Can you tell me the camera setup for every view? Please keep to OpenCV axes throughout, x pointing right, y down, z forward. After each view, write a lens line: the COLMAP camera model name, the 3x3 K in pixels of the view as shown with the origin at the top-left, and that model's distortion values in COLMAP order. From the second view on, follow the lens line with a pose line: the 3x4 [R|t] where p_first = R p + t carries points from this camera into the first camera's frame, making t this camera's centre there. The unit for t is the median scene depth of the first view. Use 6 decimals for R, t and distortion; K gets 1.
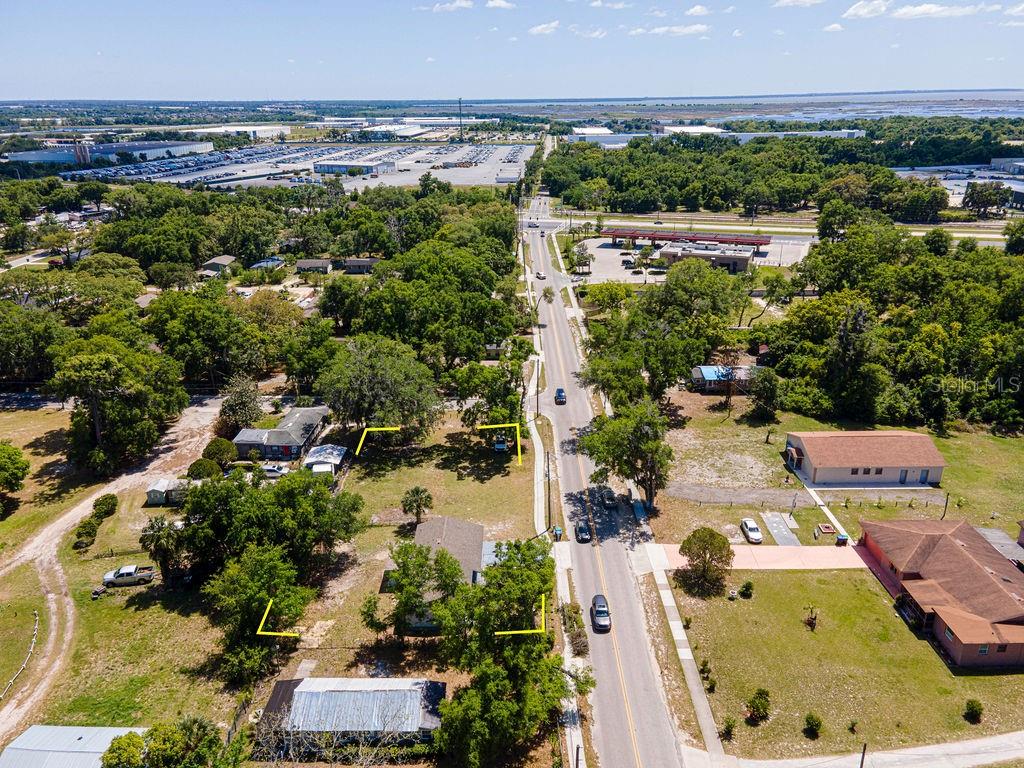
lens RADIAL K [[743.7, 0, 513.7], [0, 743.7, 359.8], [0, 0, 1]] dist [0.035931, 0.003845]
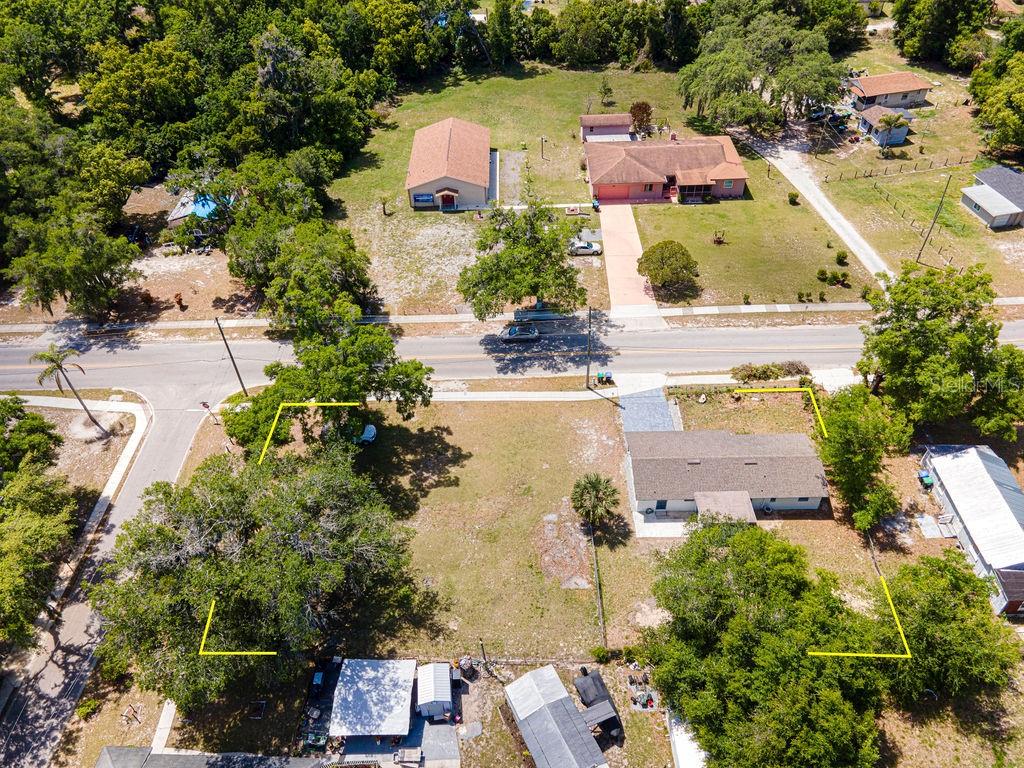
lens RADIAL K [[738.4, 0, 504.2], [0, 738.4, 382.6], [0, 0, 1]] dist [0.034765, -0.000791]
pose [[0.008187, -0.678819, 0.734260, -0.451522], [0.360090, 0.687025, 0.631135, -0.265238], [-0.932882, 0.259233, 0.250061, 0.739346]]
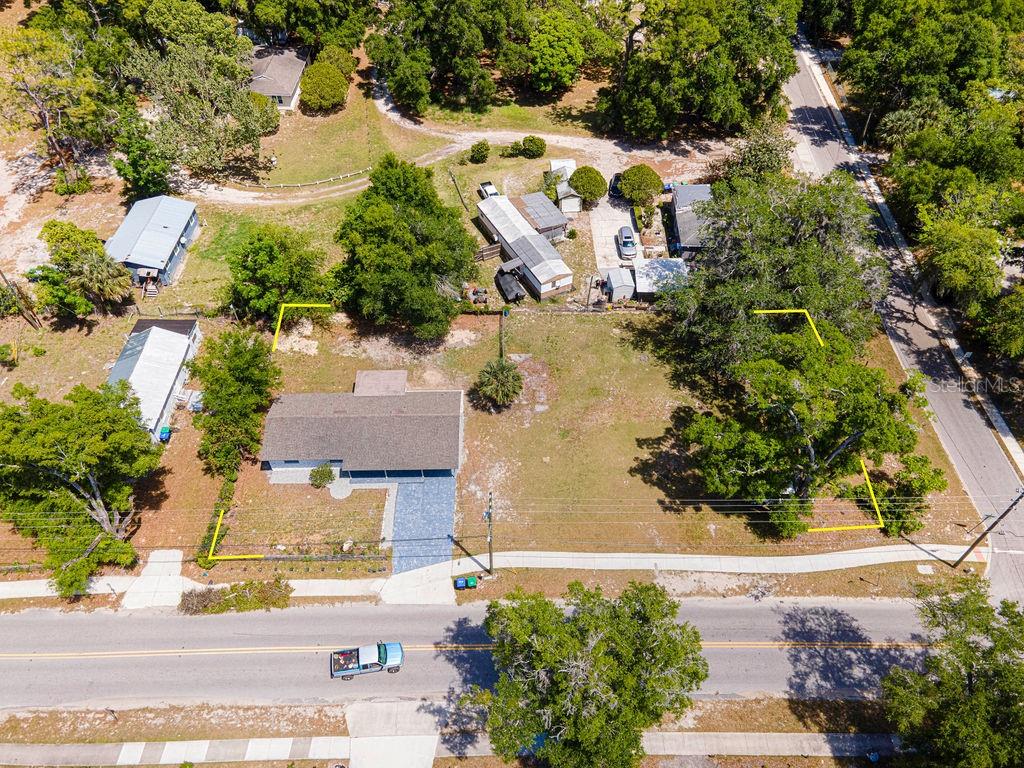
lens RADIAL K [[730.1, 0, 512.0], [0, 730.1, 384.0], [0, 0, 1]] dist [0.037586, 0.004273]
pose [[0.010490, 0.757781, -0.652425, 0.265715], [-0.327104, 0.619164, 0.713890, -0.246945], [0.944930, 0.205922, 0.254368, 0.698926]]
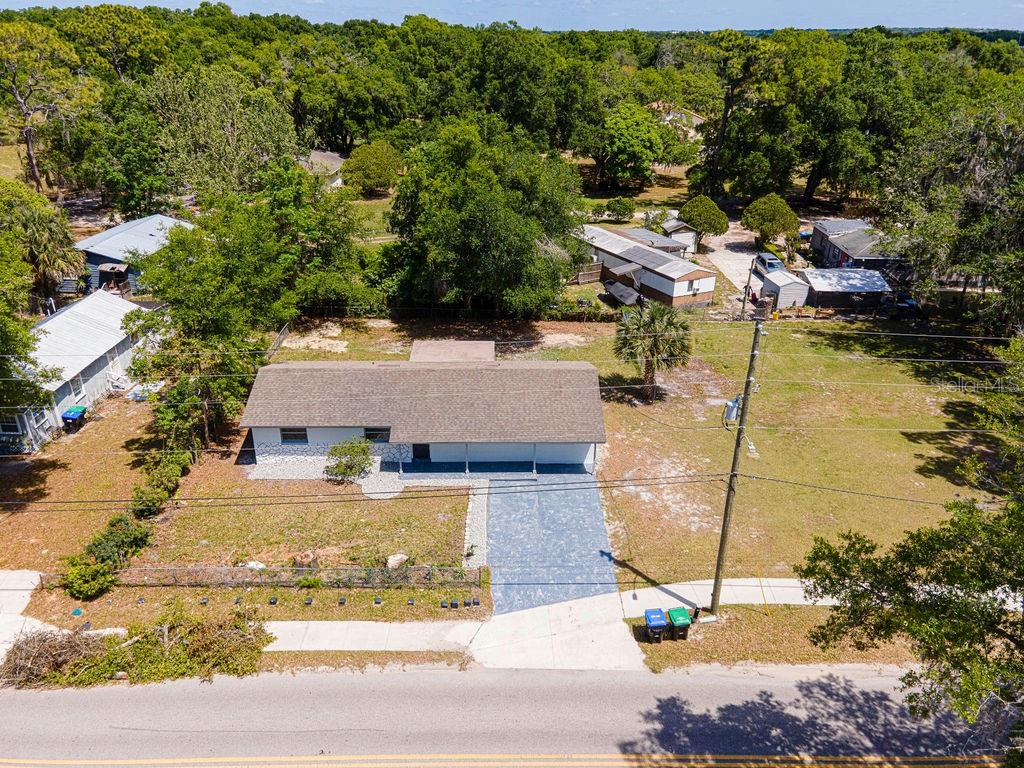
lens RADIAL K [[736.4, 0, 512.0], [0, 736.4, 384.0], [0, 0, 1]] dist [0.048638, 0.003104]
pose [[0.009762, 0.437614, -0.899110, 0.212871], [-0.335252, 0.848545, 0.409362, 0.057605], [0.942078, 0.297432, 0.154994, 0.724024]]
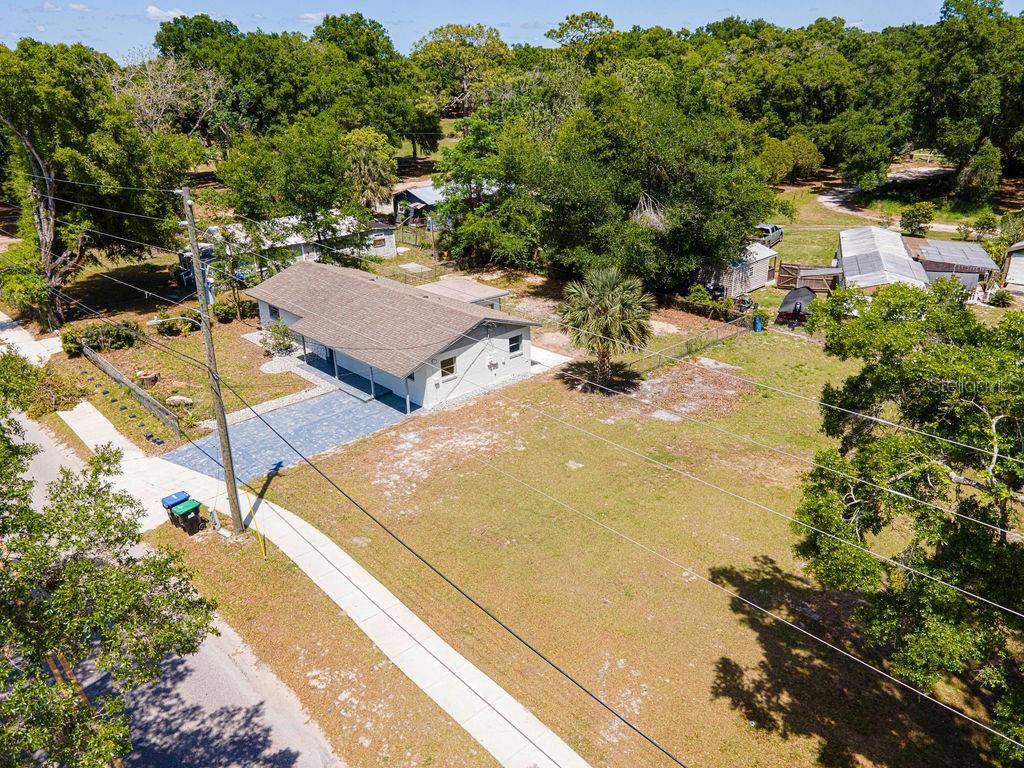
lens RADIAL K [[730.1, 0, 512.0], [0, 730.1, 384.0], [0, 0, 1]] dist [0.037586, 0.004273]
pose [[-0.736965, 0.291007, -0.610079, 0.096824], [-0.188501, 0.778286, 0.598948, 0.018714], [0.649114, 0.556404, -0.518715, 0.971156]]
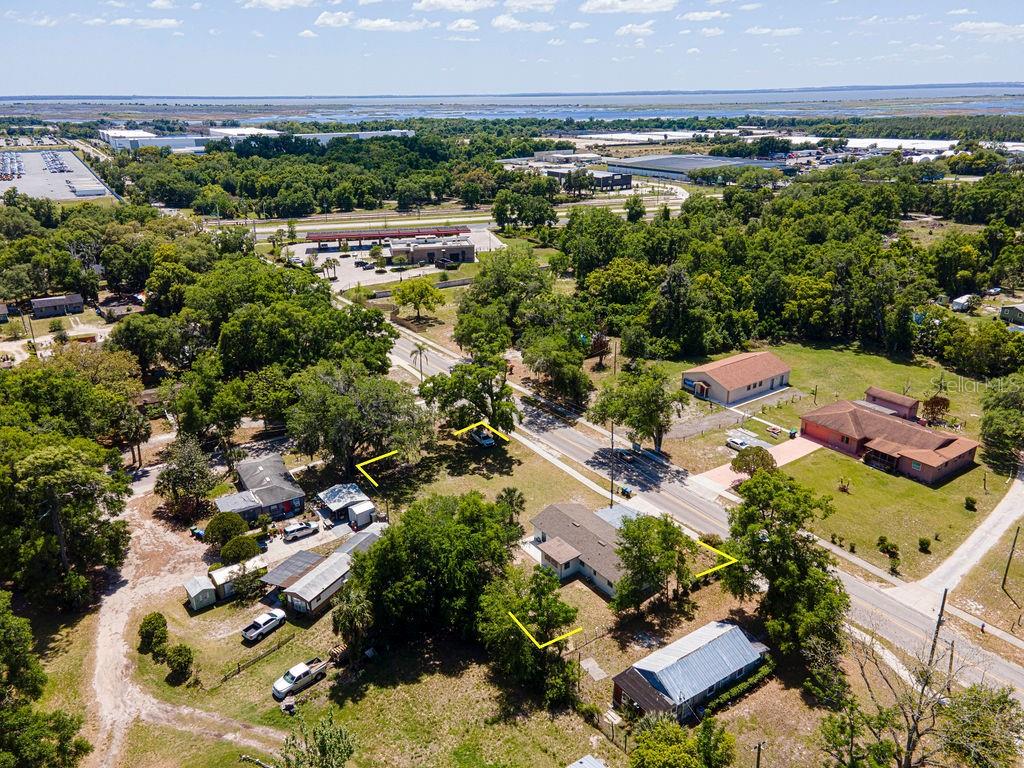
lens RADIAL K [[730.1, 0, 512.0], [0, 730.1, 384.0], [0, 0, 1]] dist [0.037586, 0.004273]
pose [[0.822939, -0.206613, 0.529228, -0.515757], [0.189176, 0.978023, 0.087659, -0.043552], [-0.535708, 0.027979, 0.843939, 0.133946]]
